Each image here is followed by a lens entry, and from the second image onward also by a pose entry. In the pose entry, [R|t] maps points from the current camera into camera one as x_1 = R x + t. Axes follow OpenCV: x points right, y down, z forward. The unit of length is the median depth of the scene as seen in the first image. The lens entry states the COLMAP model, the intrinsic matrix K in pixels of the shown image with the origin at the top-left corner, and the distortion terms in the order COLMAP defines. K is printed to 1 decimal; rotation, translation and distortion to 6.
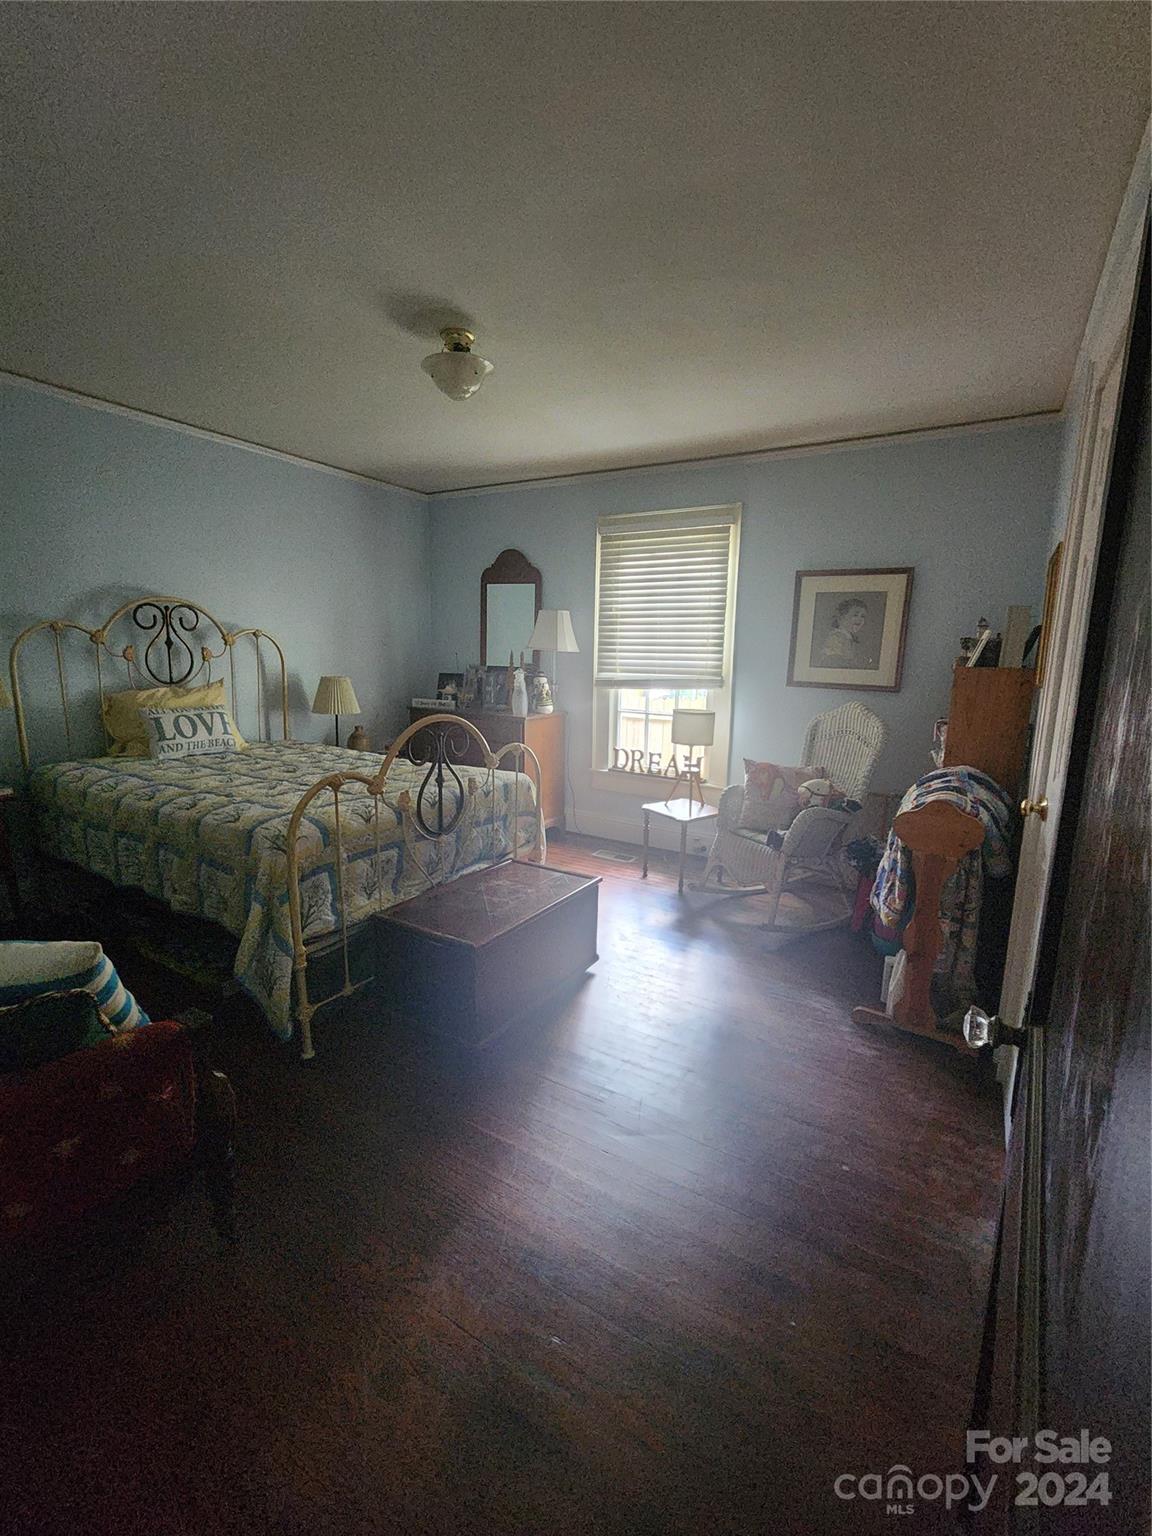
lens RADIAL K [[654.5, 0, 578.7], [0, 654.5, 765.4], [0, 0, 1]] dist [-0.003573, 0.002875]
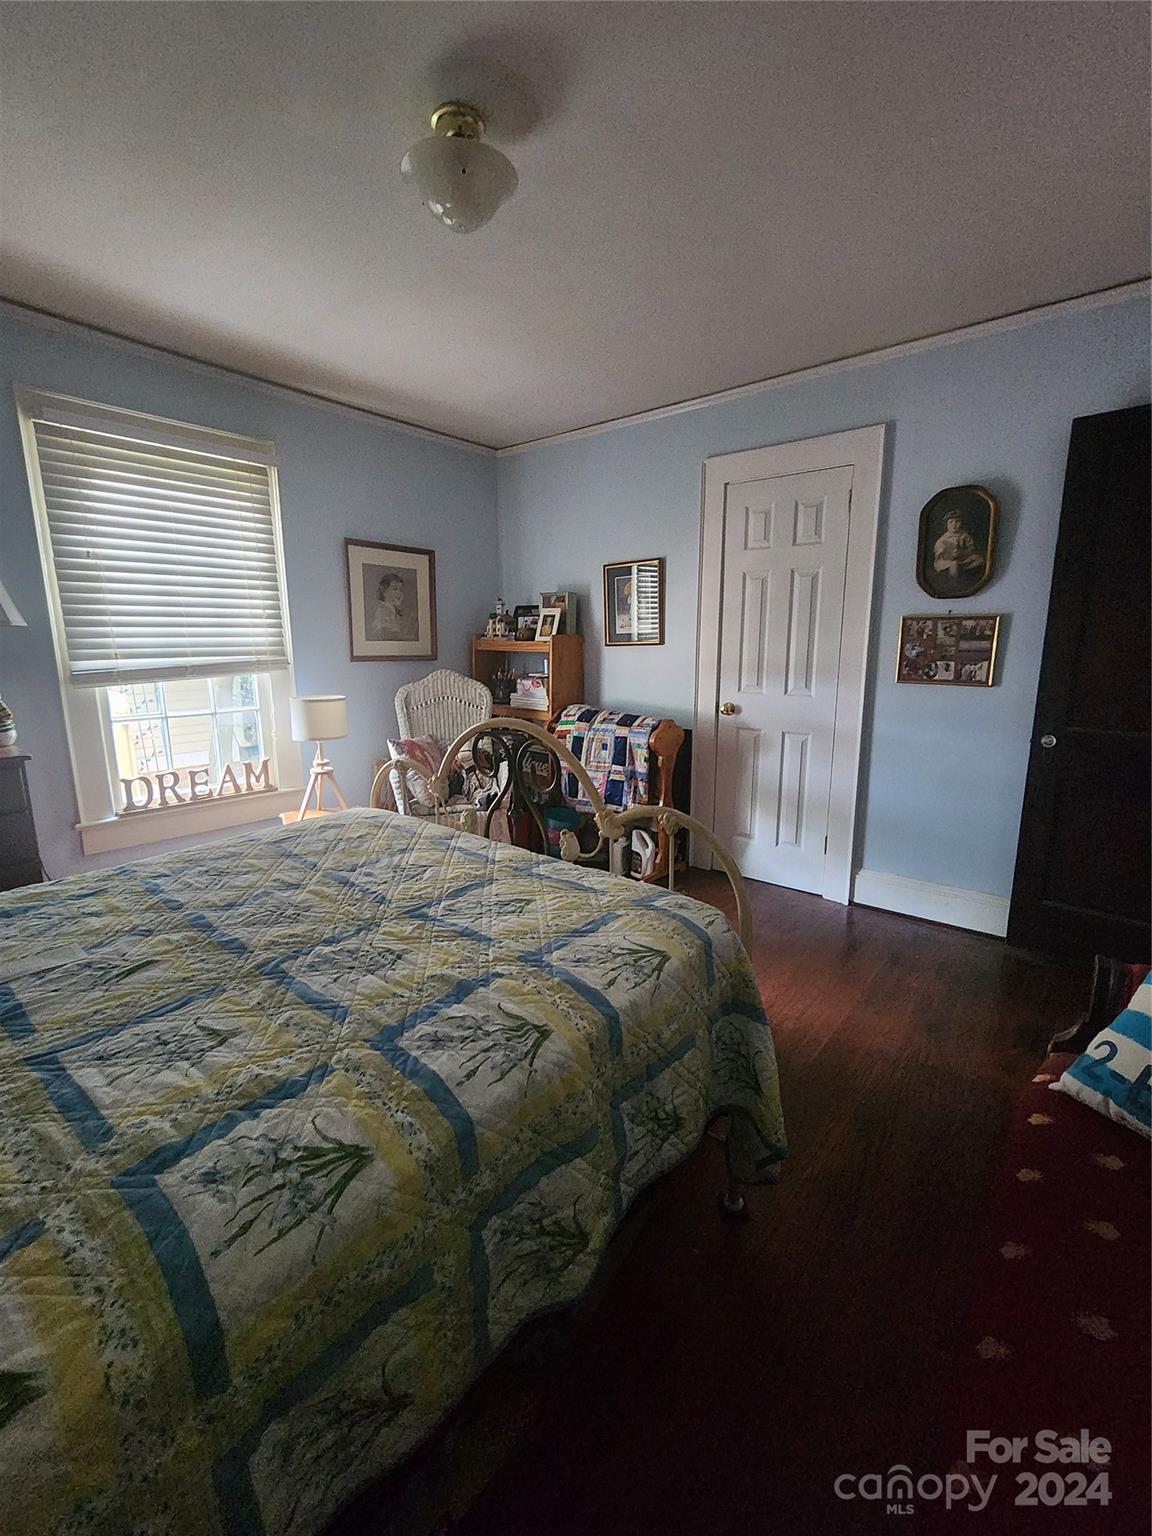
lens RADIAL K [[654.5, 0, 578.6], [0, 654.5, 766.9], [0, 0, 1]] dist [-0.003573, 0.002875]
pose [[0.143522, -0.212205, 0.966628, -0.542011], [0.171849, 0.967246, 0.186825, -0.089466], [-0.974612, 0.139301, 0.175288, 0.509751]]
